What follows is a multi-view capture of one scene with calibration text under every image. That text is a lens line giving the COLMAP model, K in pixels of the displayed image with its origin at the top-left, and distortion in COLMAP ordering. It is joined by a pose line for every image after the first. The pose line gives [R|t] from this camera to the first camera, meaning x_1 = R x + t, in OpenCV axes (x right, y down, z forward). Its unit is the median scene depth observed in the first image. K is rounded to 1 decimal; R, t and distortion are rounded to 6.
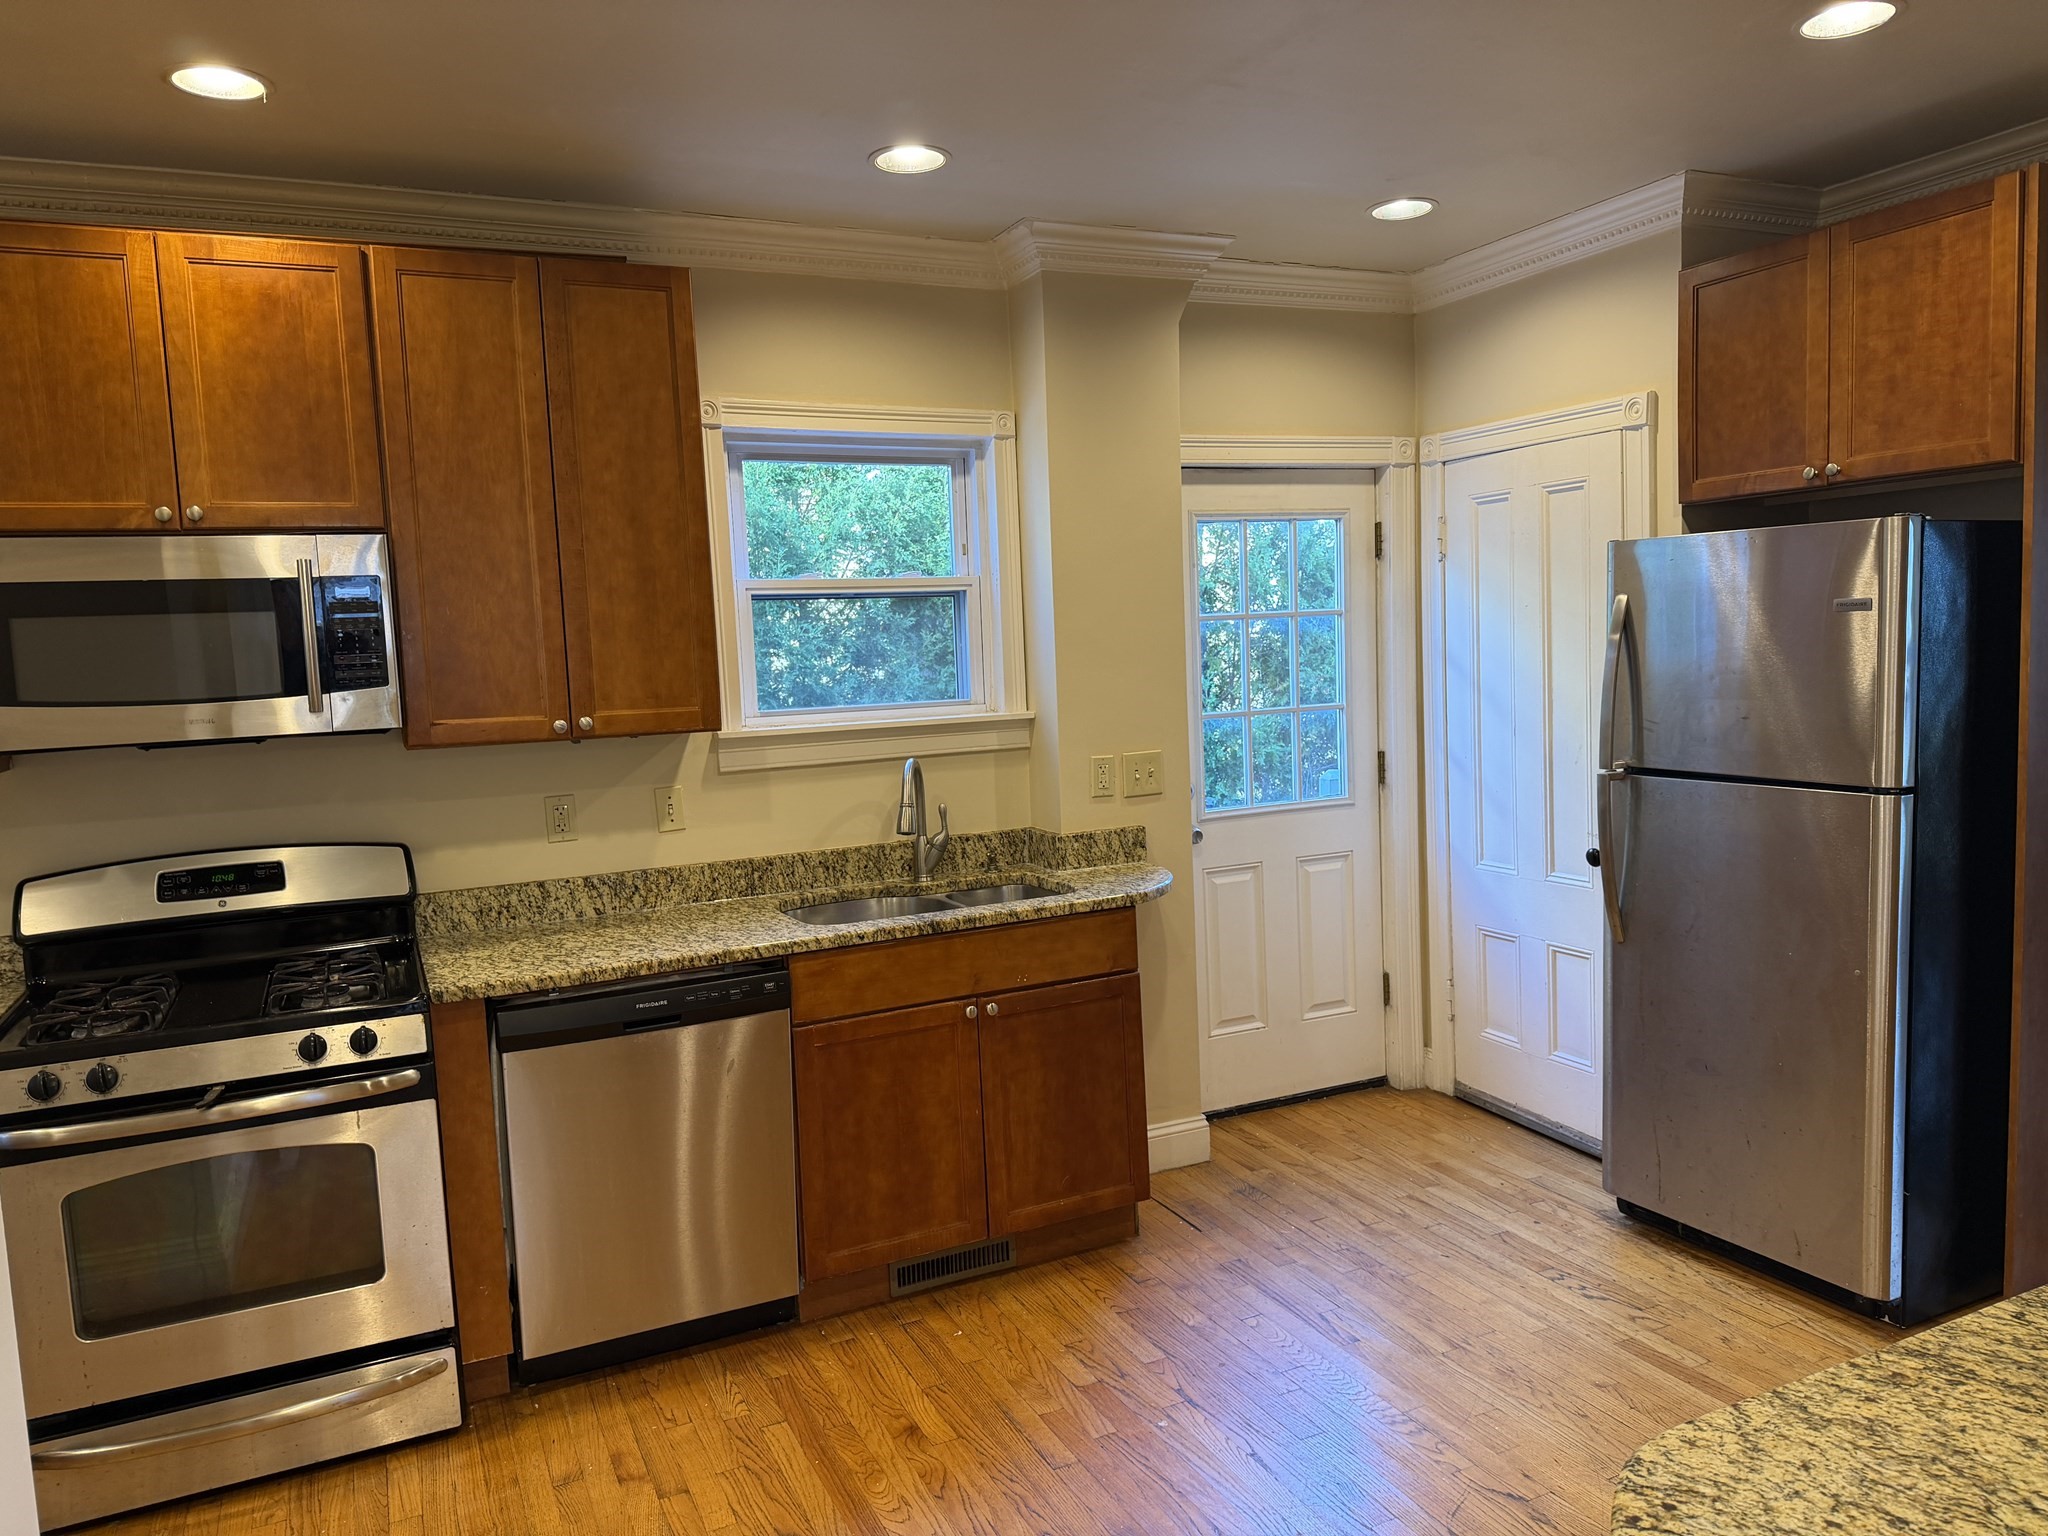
lens RADIAL K [[1409.9, 0, 1020.6], [0, 1409.9, 779.1], [0, 0, 1]] dist [0.126456, -0.173415]
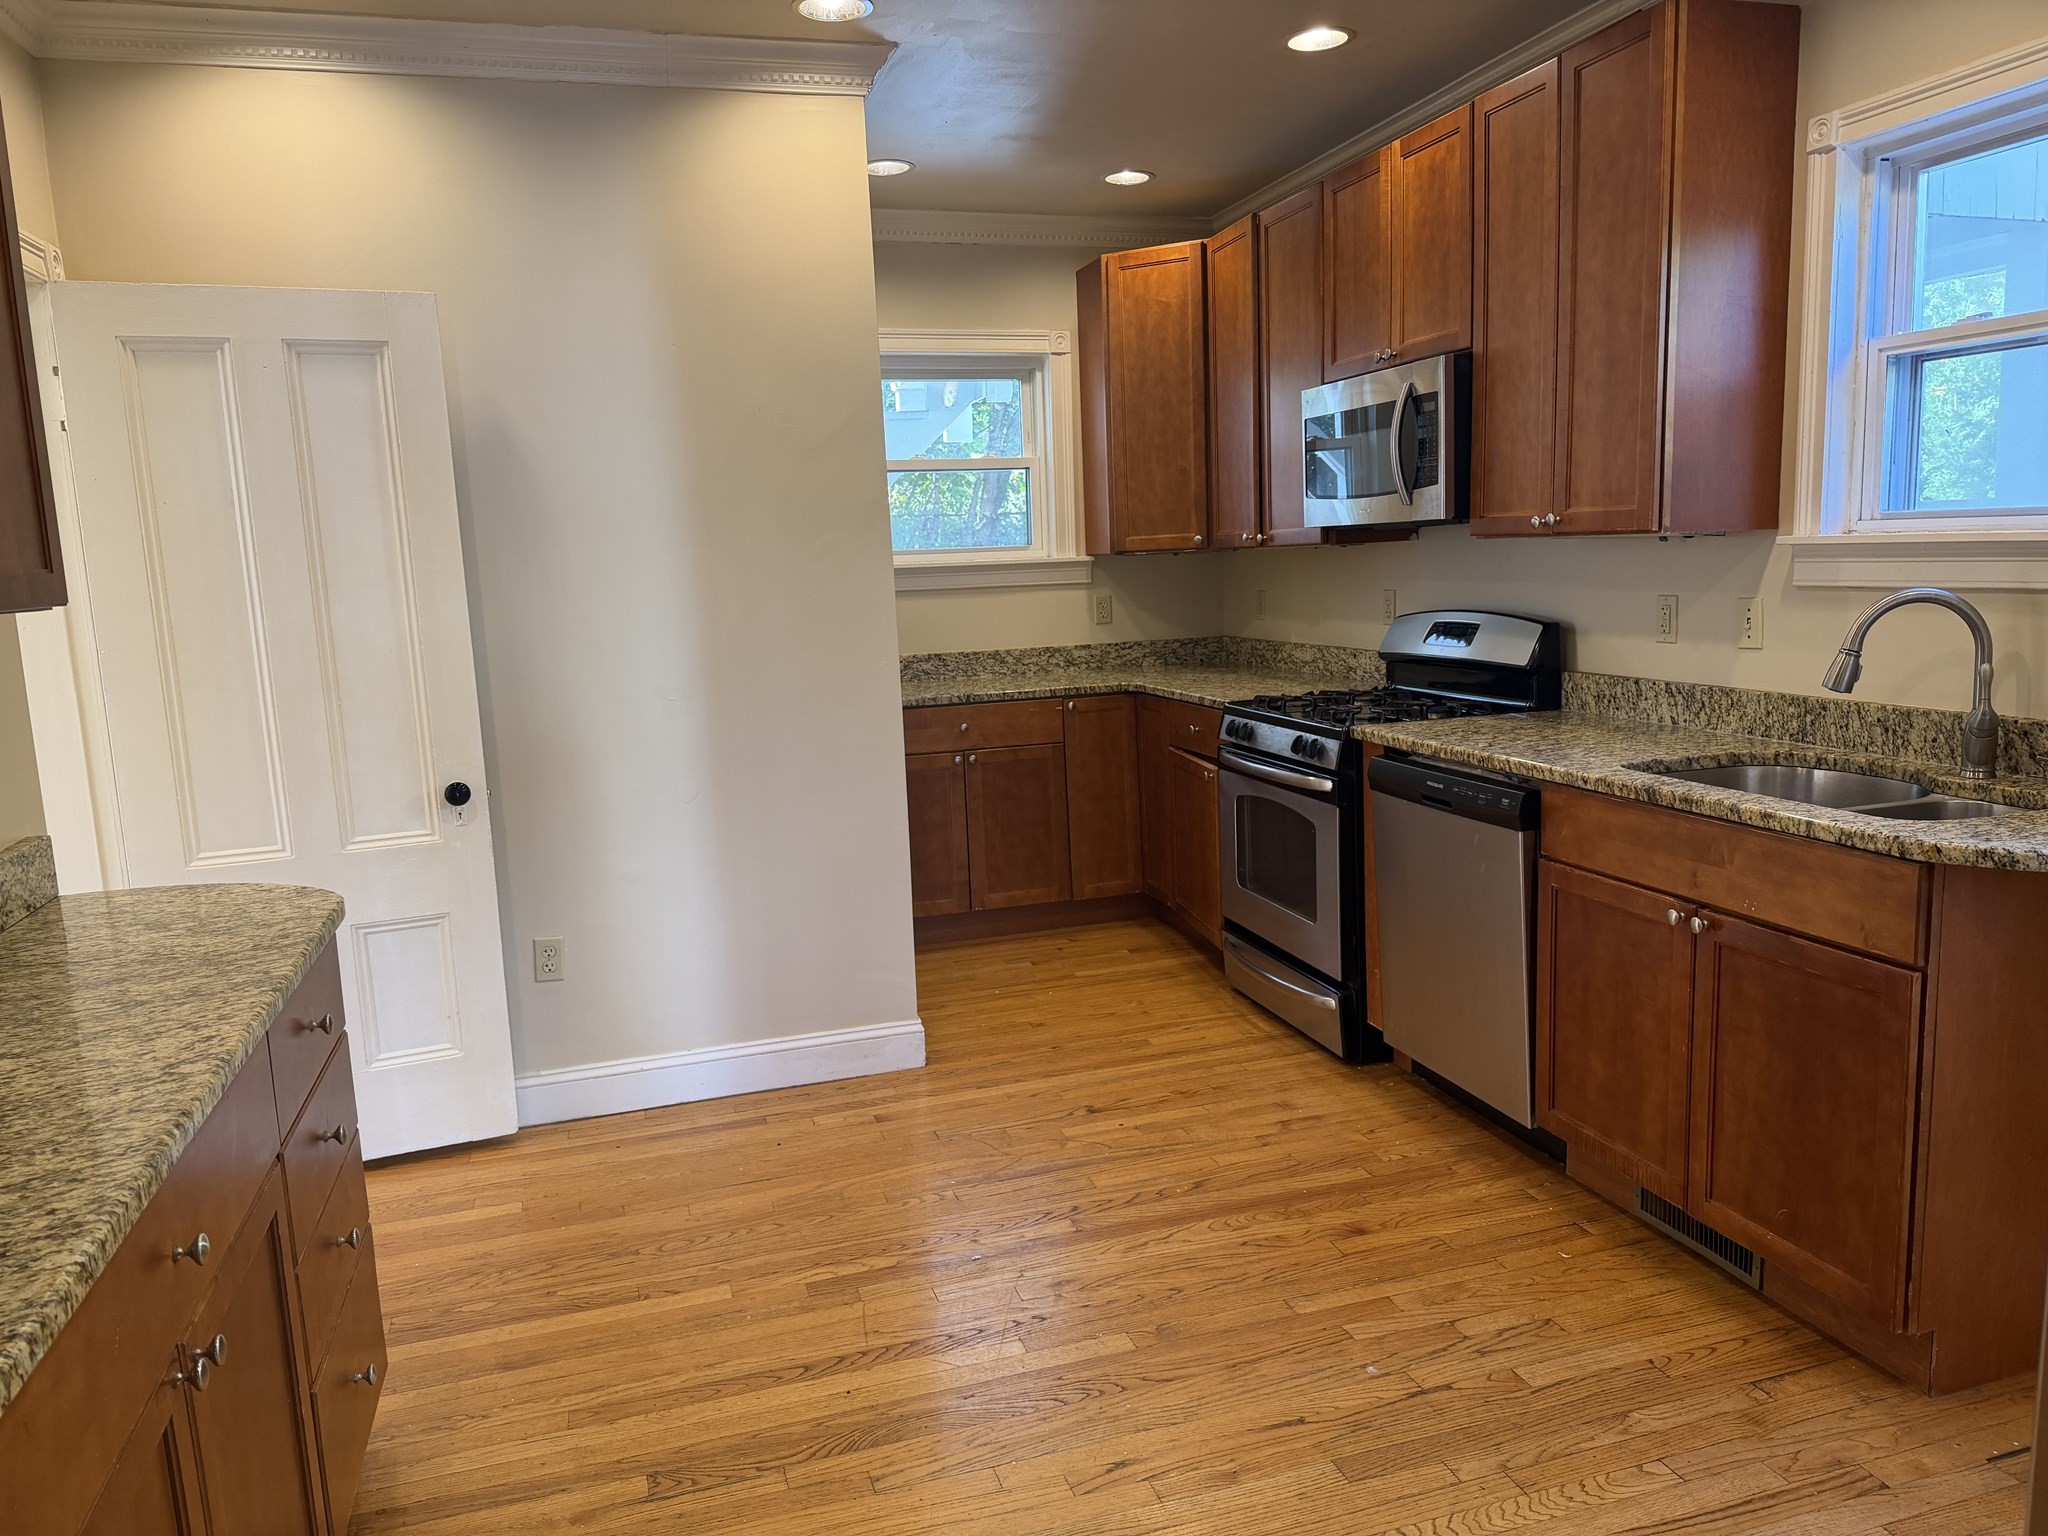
lens RADIAL K [[1434.4, 0, 1024.0], [0, 1434.4, 768.0], [0, 0, 1]] dist [-0.004374, -0.005003]
pose [[-0.138849, 0.200876, -0.969727, 0.726229], [-0.047885, 0.976705, 0.209177, -0.058021], [0.989155, 0.075479, -0.125995, 0.717676]]
